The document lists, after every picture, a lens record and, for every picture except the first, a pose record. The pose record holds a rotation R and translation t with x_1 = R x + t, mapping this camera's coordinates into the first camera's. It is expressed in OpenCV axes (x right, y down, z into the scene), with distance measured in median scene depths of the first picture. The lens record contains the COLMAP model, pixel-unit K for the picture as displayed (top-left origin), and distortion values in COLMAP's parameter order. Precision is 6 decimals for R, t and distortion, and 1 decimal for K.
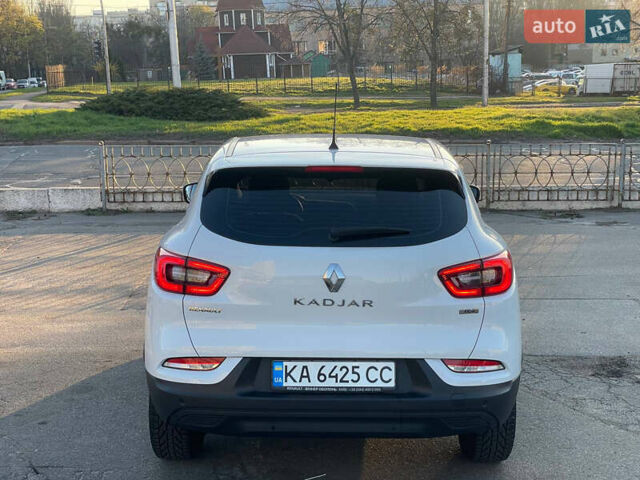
lens RADIAL K [[969.7, 0, 319.8], [0, 969.7, 244.1], [0, 0, 1]] dist [0.098743, 0.000000]
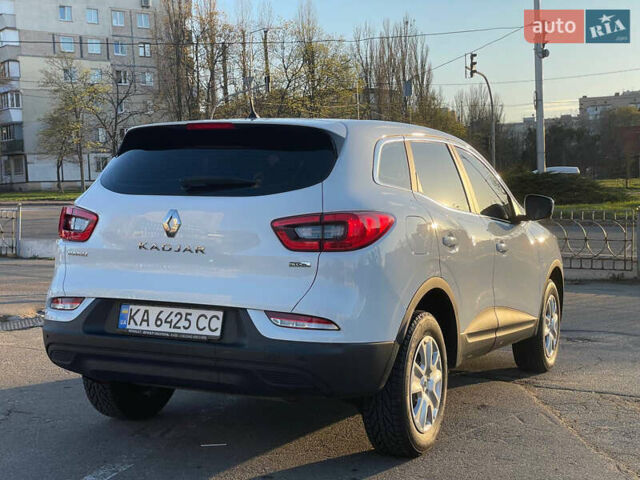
lens RADIAL K [[969.7, 0, 319.4], [0, 969.7, 218.7], [0, 0, 1]] dist [0.098743, 0.000000]
pose [[0.908203, 0.019135, -0.418093, 0.567021], [-0.073994, 0.990560, -0.115398, 0.132613], [0.411938, 0.135741, 0.901045, 0.136199]]
